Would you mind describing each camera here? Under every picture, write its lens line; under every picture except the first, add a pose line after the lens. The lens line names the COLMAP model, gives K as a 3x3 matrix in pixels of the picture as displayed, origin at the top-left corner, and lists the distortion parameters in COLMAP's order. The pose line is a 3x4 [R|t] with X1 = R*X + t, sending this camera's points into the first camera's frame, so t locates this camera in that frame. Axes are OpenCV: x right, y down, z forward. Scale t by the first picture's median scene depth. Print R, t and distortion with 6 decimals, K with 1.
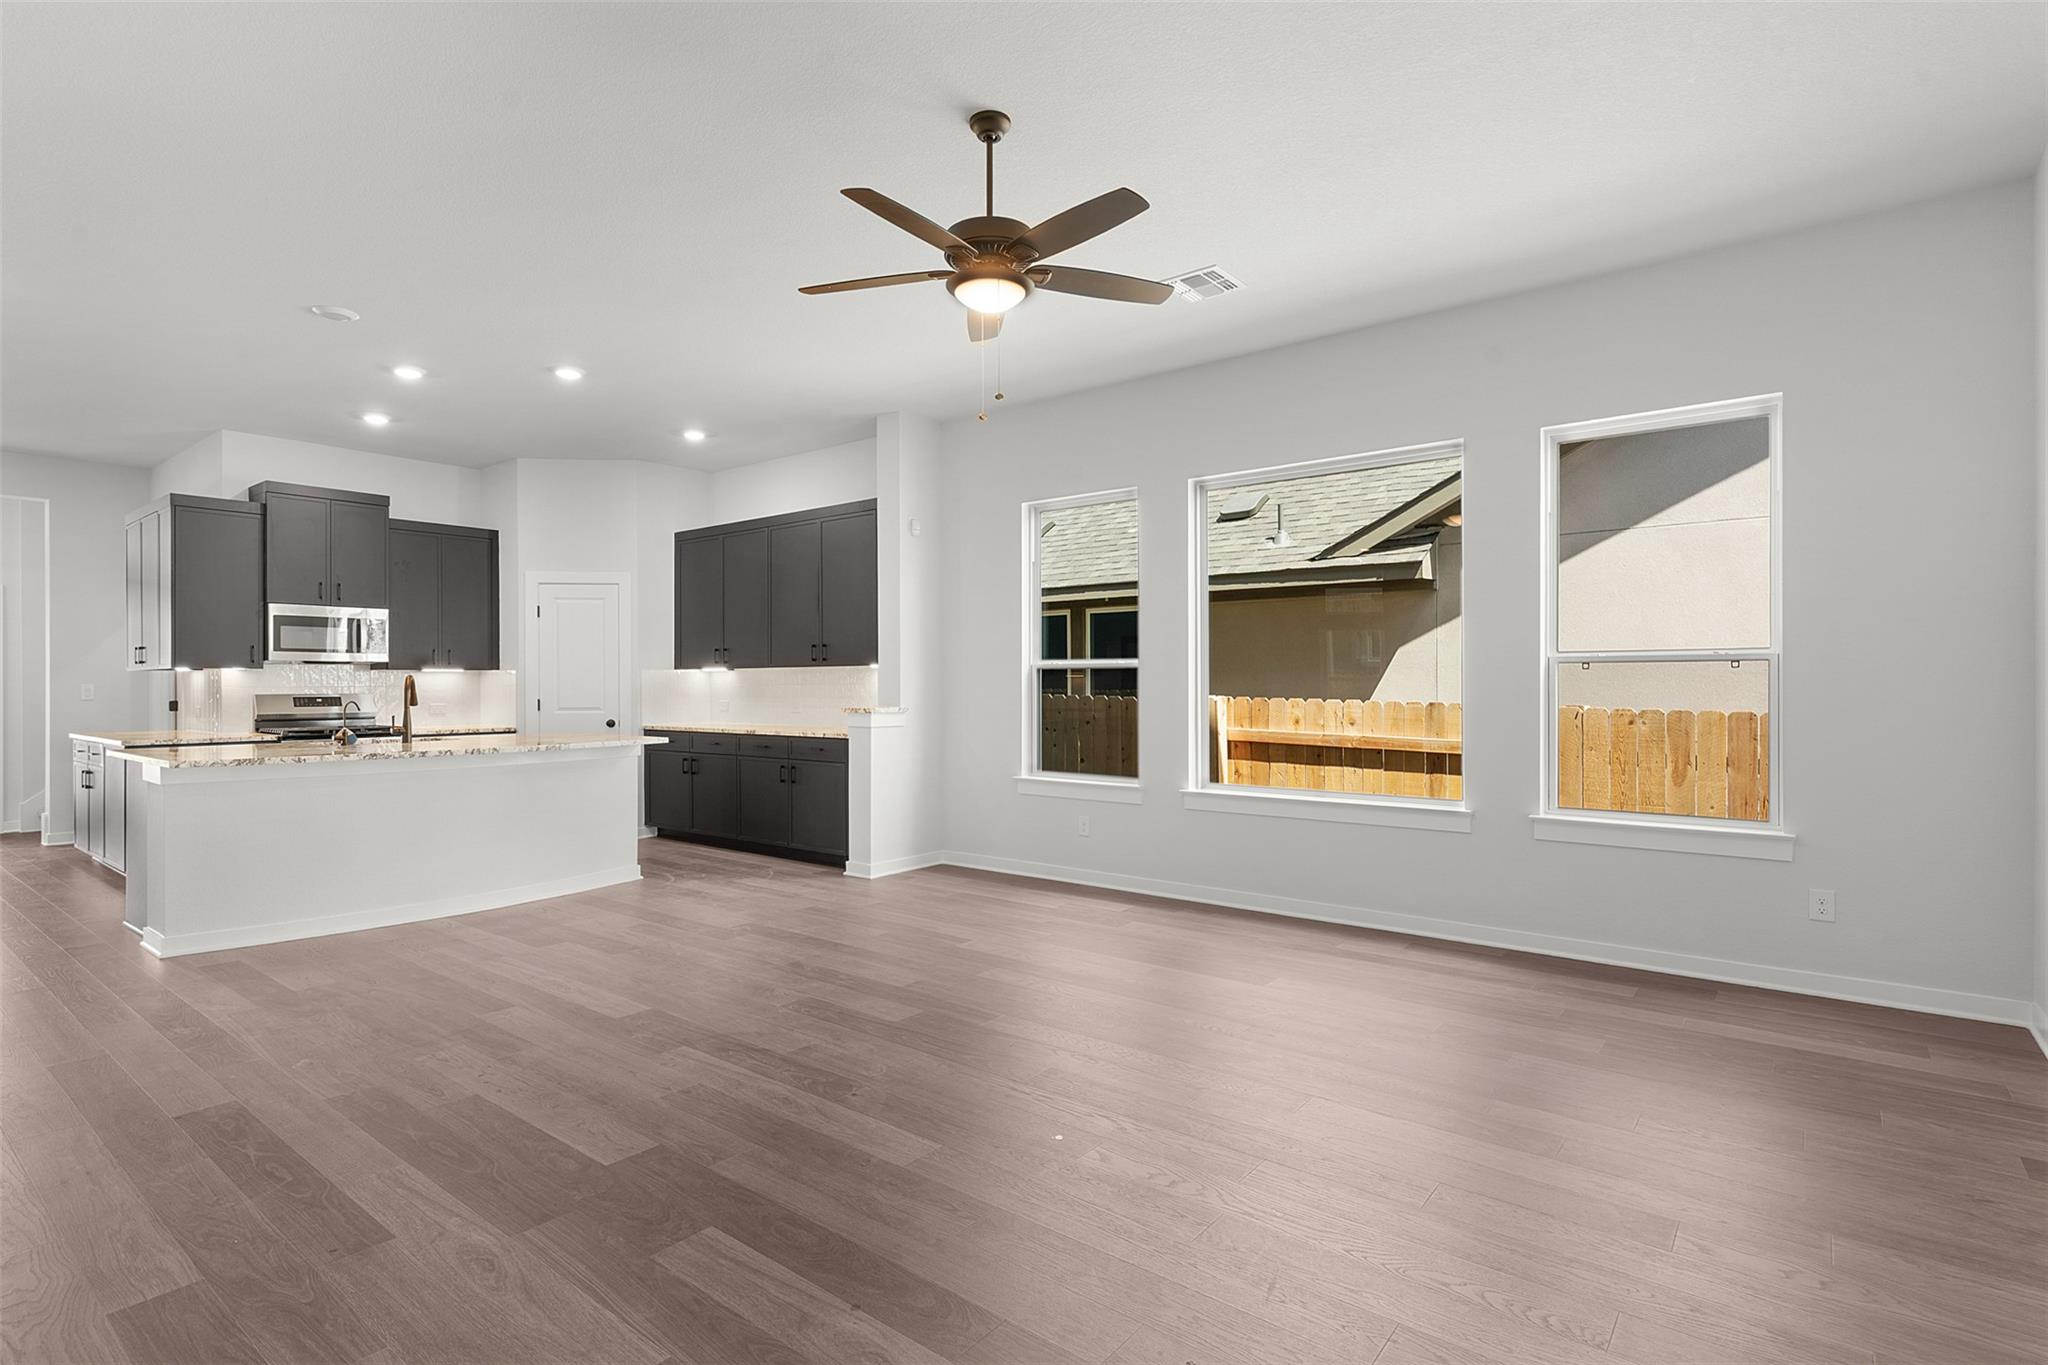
lens RADIAL K [[1010.4, 0, 1022.0], [0, 1010.4, 684.9], [0, 0, 1]] dist [-0.005675, -0.000543]
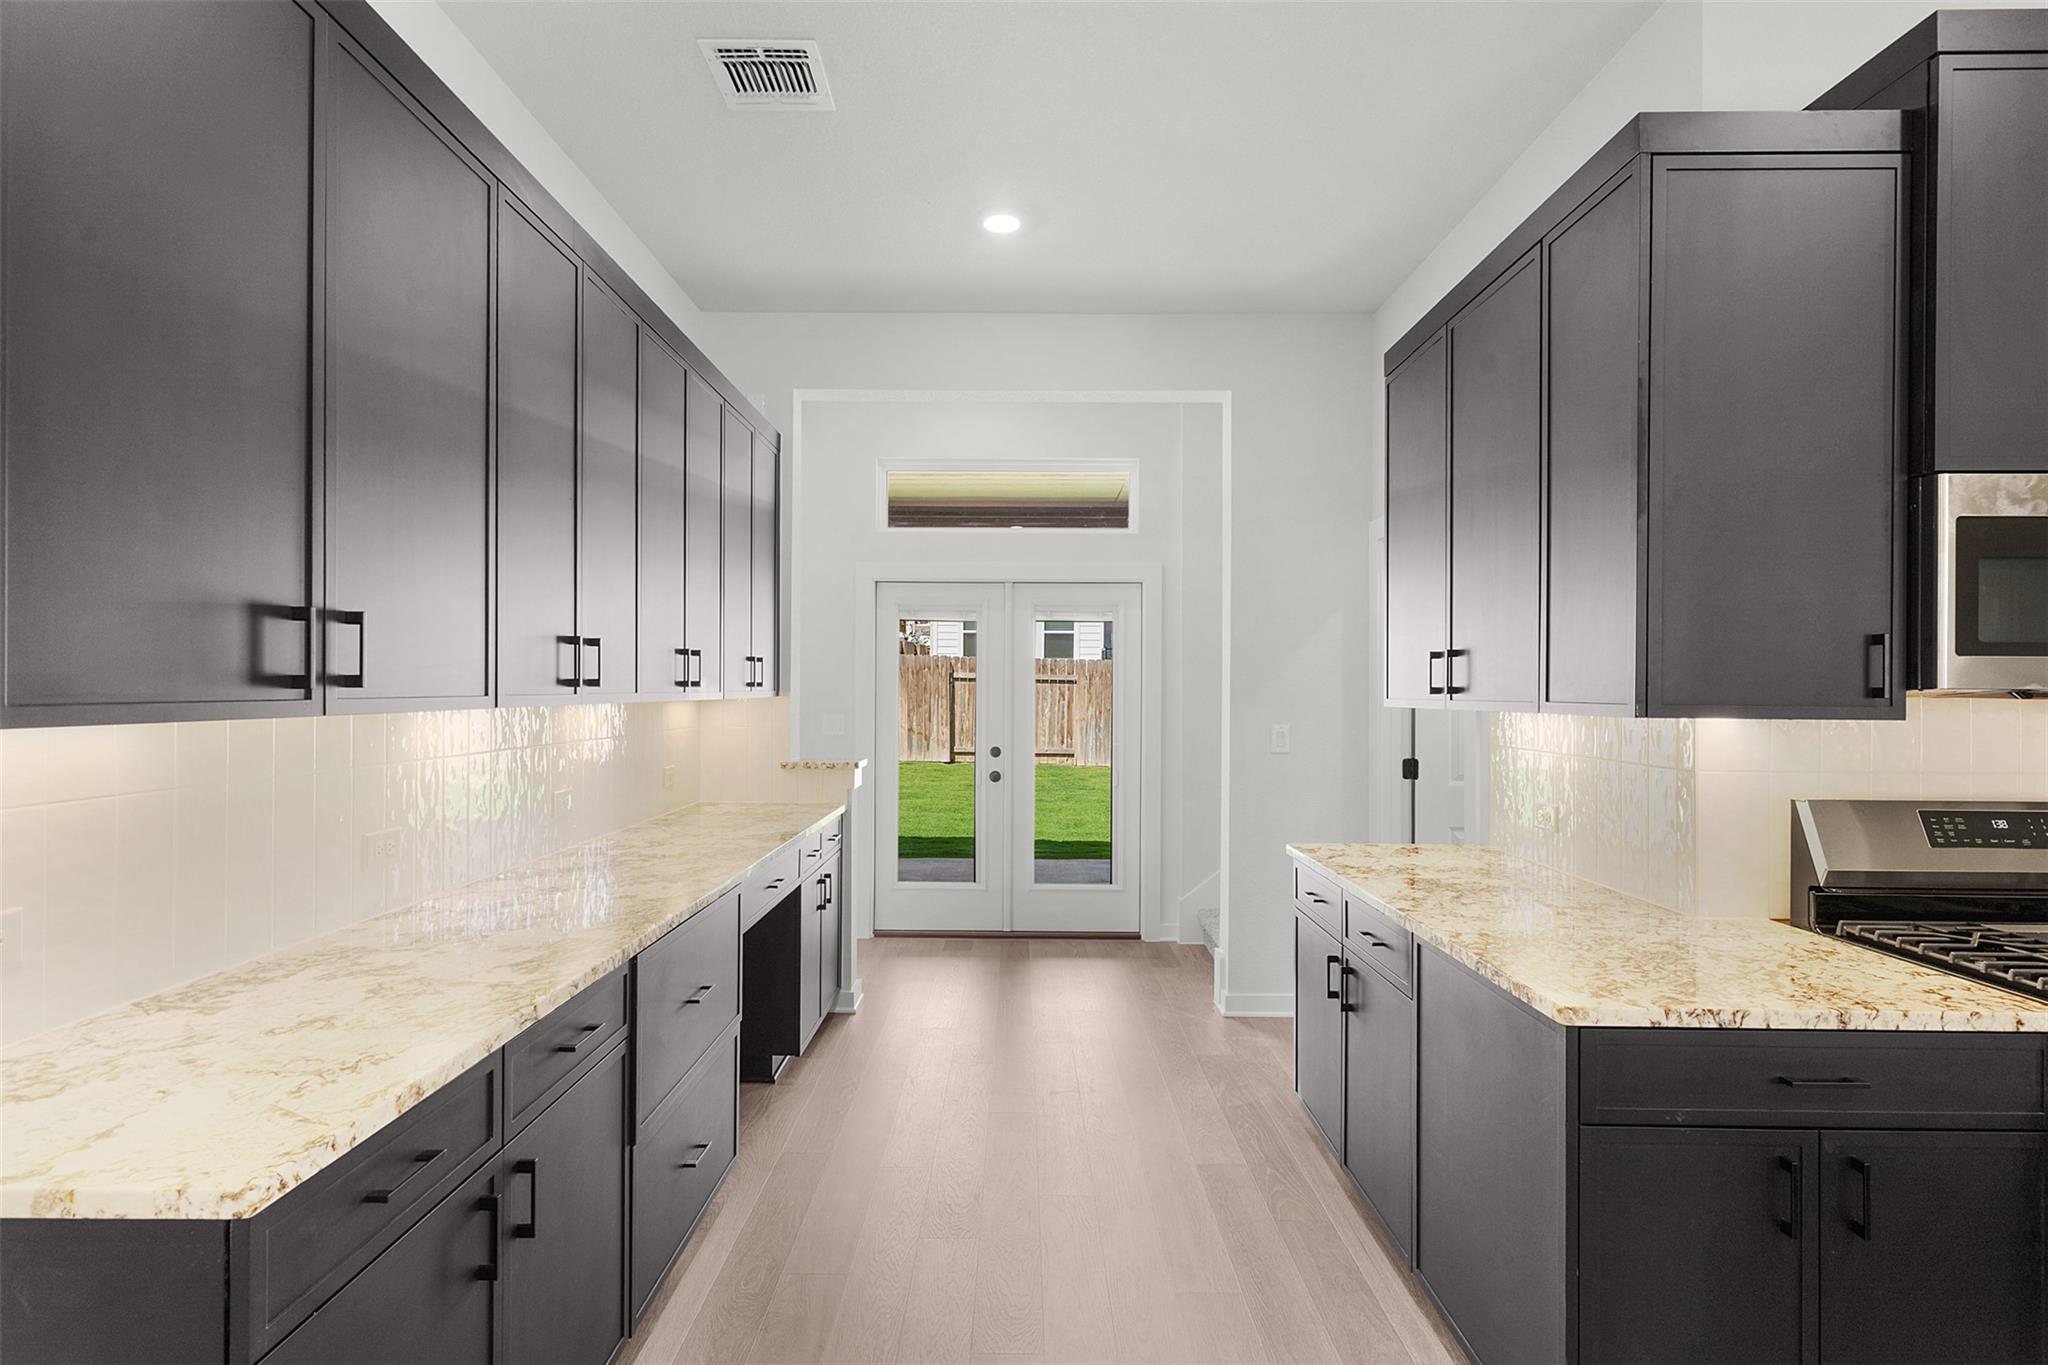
lens RADIAL K [[1010.4, 0, 1022.0], [0, 1010.4, 683.8], [0, 0, 1]] dist [-0.005675, -0.000543]
pose [[0.619528, 0.000181, -0.784974, -0.686737], [-0.005708, 0.999975, -0.004275, -0.022994], [0.784954, 0.007129, 0.619513, 0.643651]]
